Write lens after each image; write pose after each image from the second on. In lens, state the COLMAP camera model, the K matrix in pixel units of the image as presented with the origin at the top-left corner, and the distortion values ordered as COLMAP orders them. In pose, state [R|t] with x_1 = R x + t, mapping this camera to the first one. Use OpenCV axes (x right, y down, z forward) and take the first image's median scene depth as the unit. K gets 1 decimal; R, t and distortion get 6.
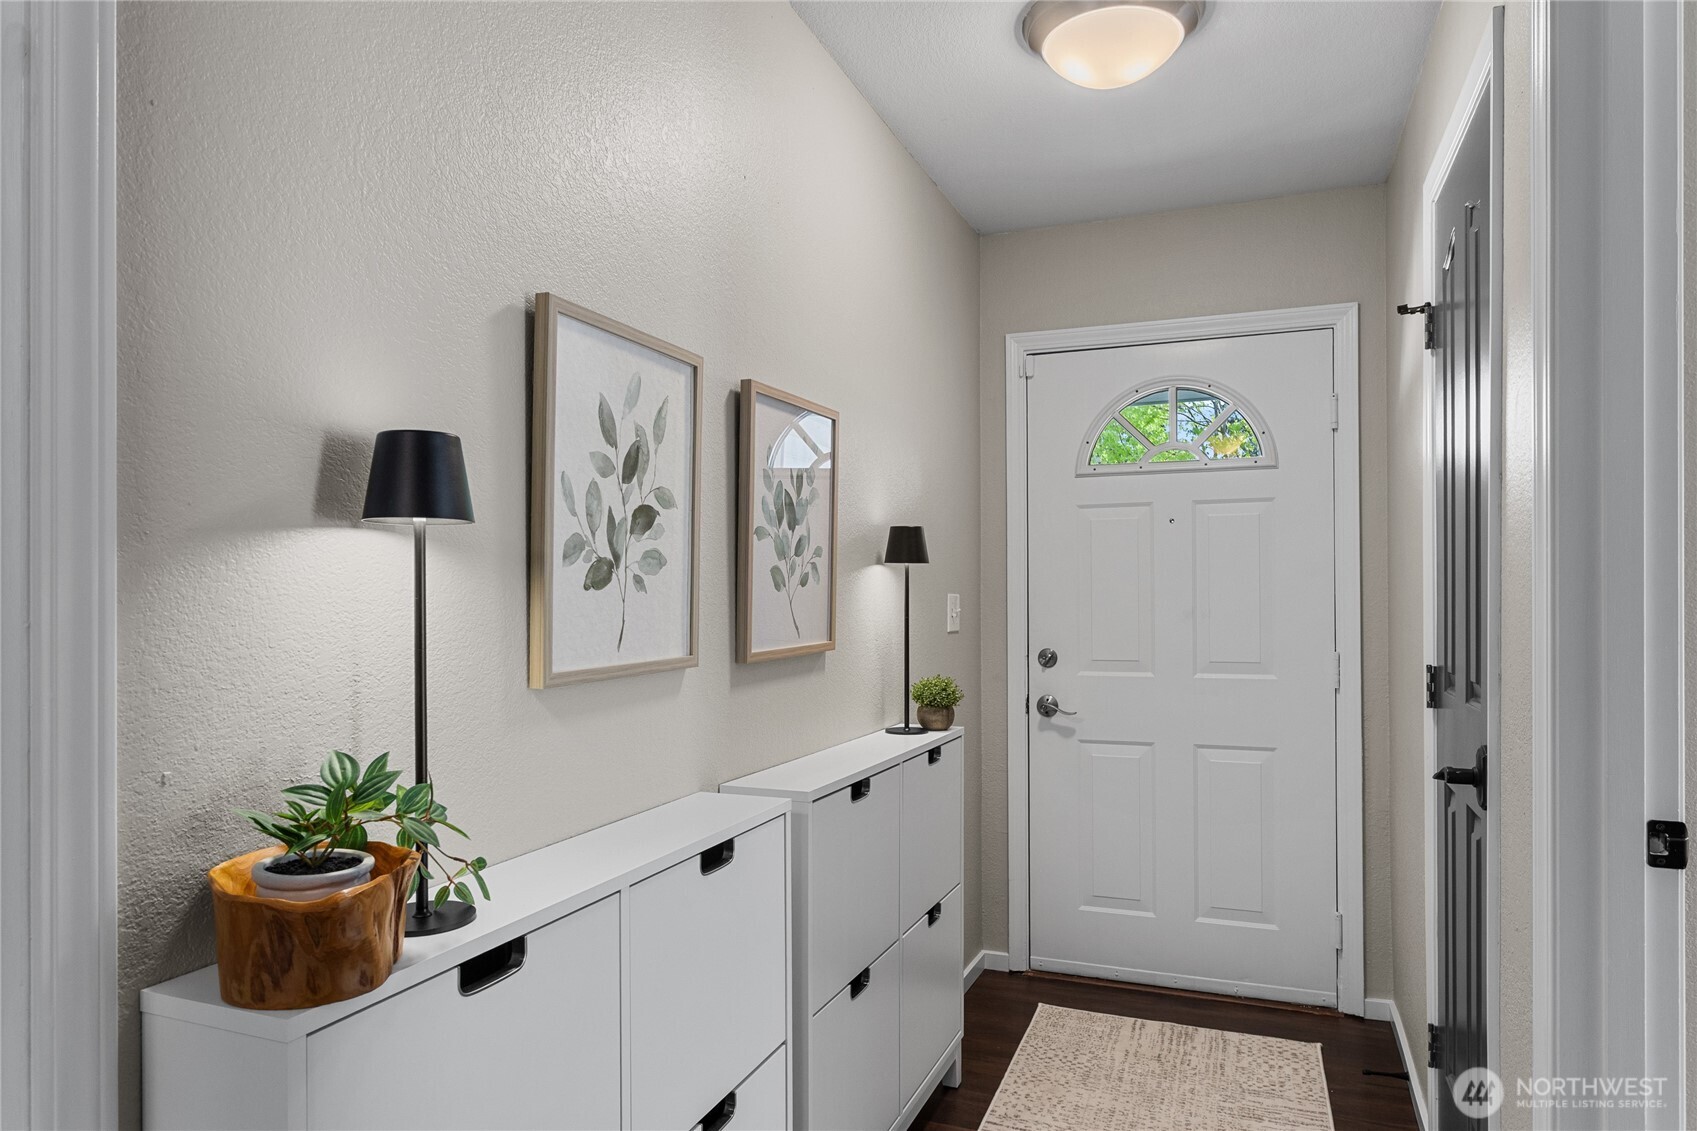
lens RADIAL K [[1055.3, 0, 846.7], [0, 1055.3, 596.1], [0, 0, 1]] dist [-0.003149, 0.001620]
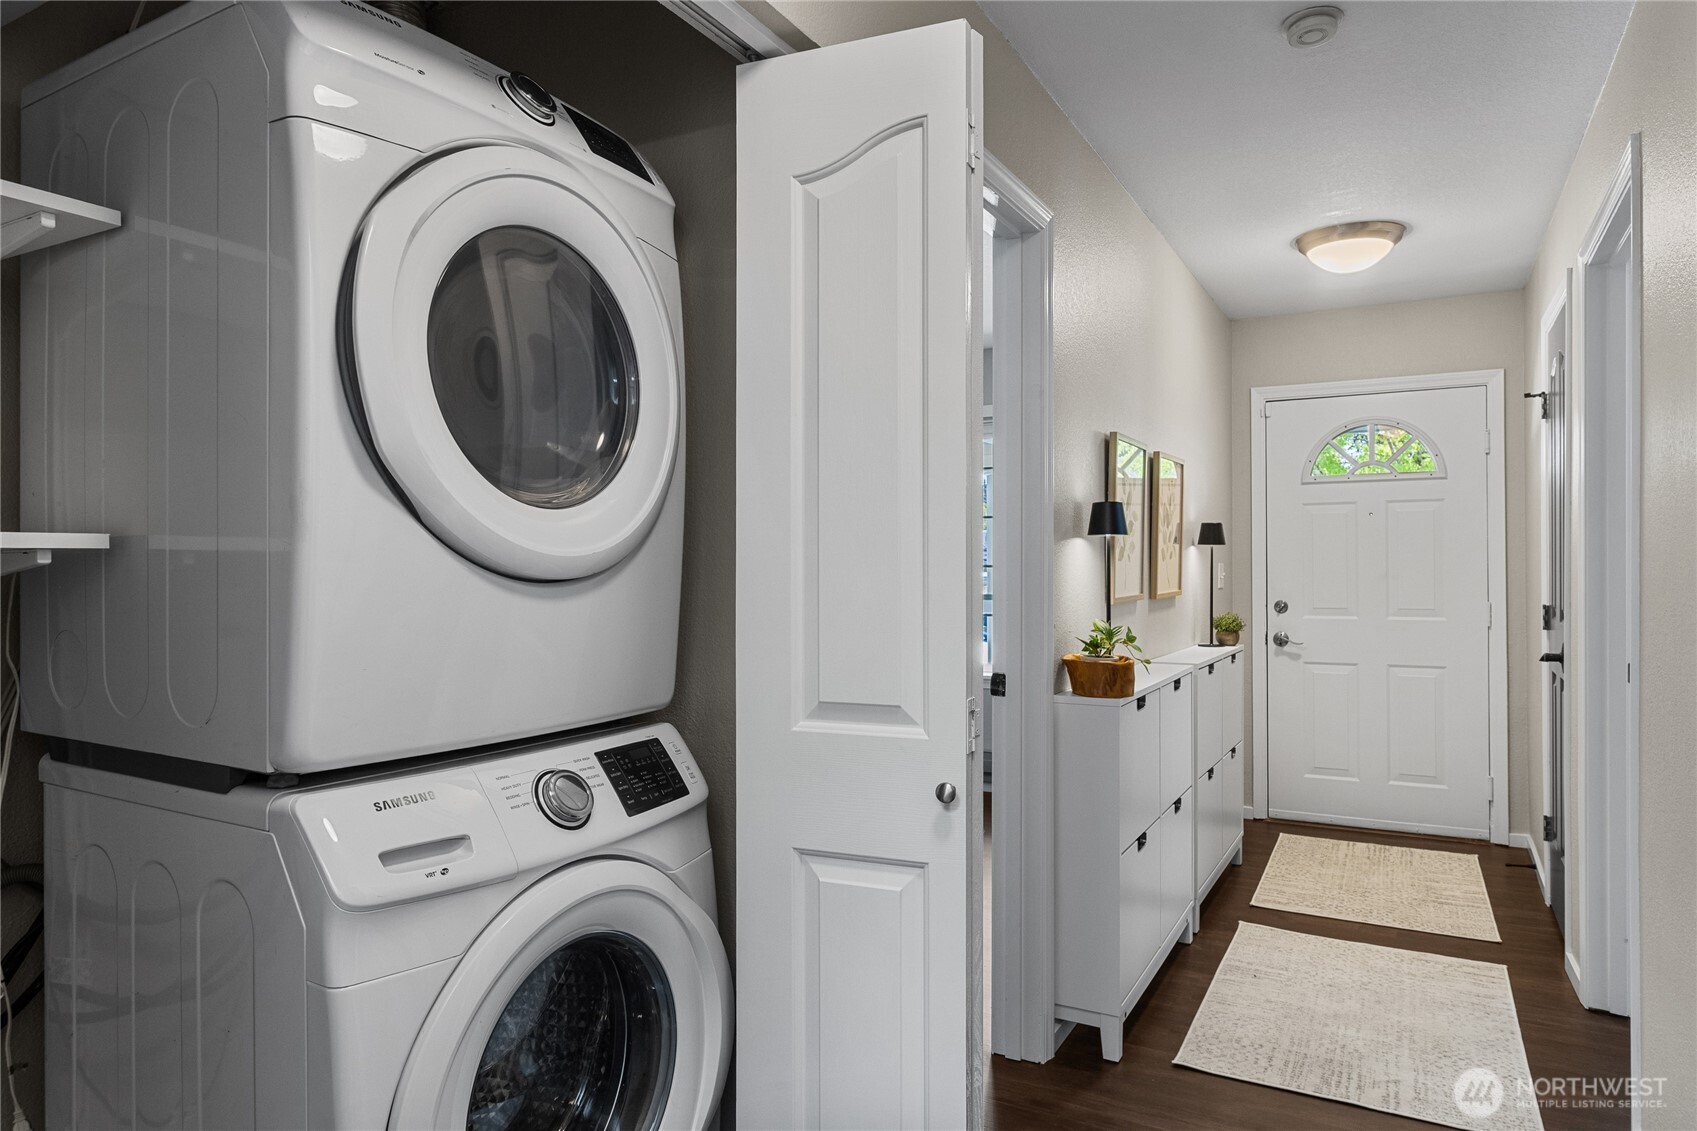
lens RADIAL K [[1047.3, 0, 848.5], [0, 1047.3, 565.5], [0, 0, 1]] dist [-0.000107, -0.001426]
pose [[0.992341, -0.000037, -0.123530, -0.296505], [-0.000002, 1.000000, -0.000319, 0.001821], [0.123530, 0.000317, 0.992341, -0.684893]]
